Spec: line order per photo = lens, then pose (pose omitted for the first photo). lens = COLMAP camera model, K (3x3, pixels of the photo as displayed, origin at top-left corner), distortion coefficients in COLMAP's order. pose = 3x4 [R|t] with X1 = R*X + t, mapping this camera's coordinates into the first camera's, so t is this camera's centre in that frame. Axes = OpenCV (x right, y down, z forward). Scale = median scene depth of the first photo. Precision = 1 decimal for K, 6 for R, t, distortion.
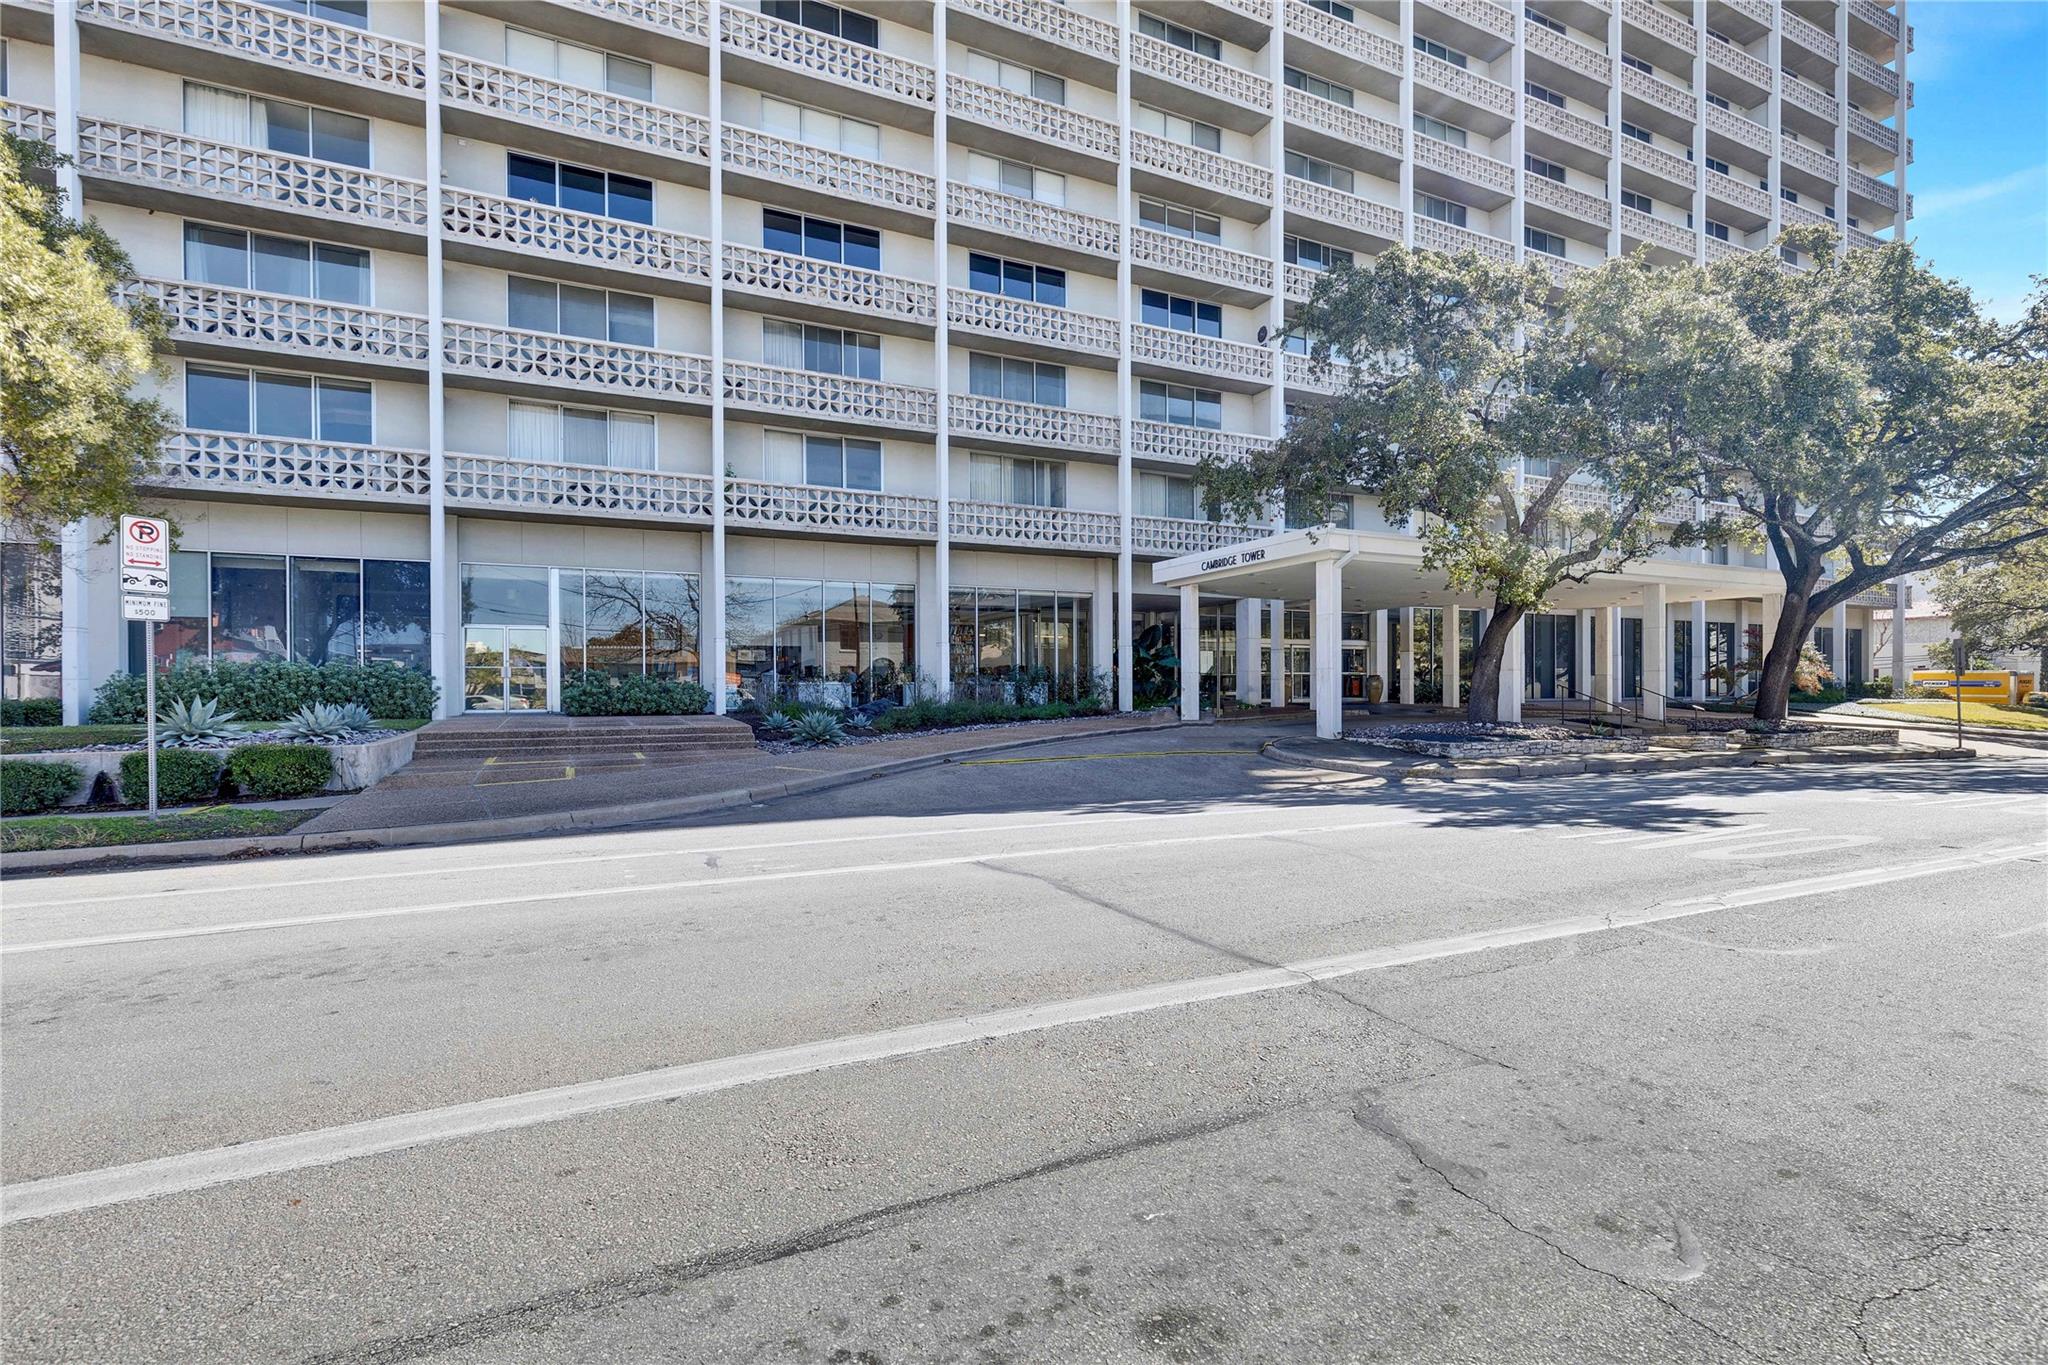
lens RADIAL K [[935.7, 0, 1022.5], [0, 935.7, 689.1], [0, 0, 1]] dist [-0.002045, 0.000847]
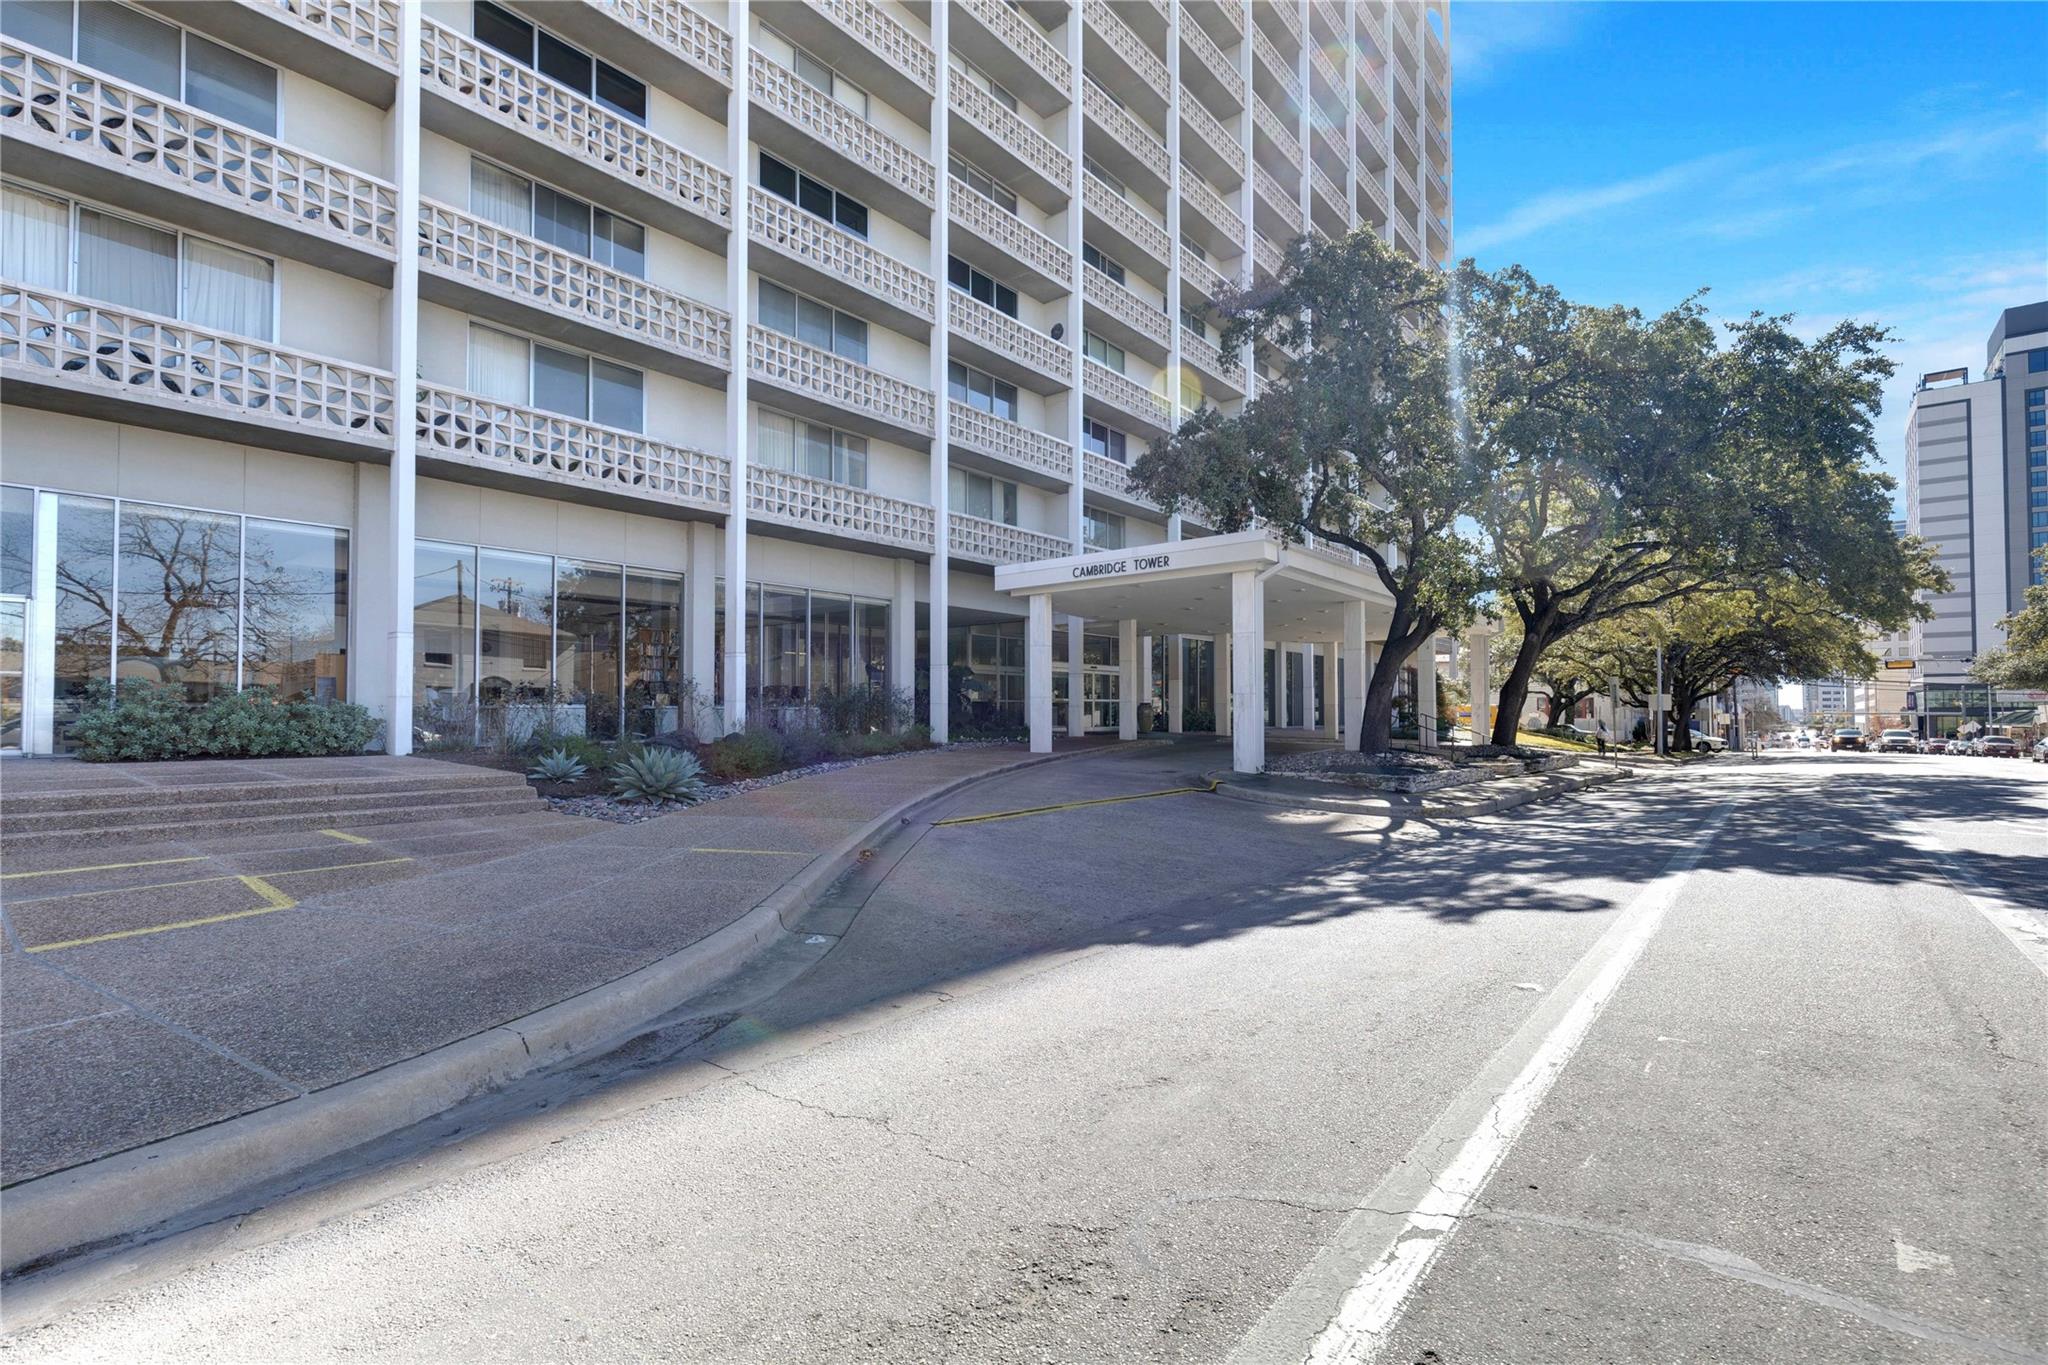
lens RADIAL K [[935.7, 0, 1027.5], [0, 935.7, 690.7], [0, 0, 1]] dist [-0.002045, 0.000847]
pose [[0.901995, 0.015678, 0.431461, -0.207543], [-0.002954, 0.999541, -0.030144, 0.002018], [-0.431736, 0.025915, 0.901628, 0.249815]]
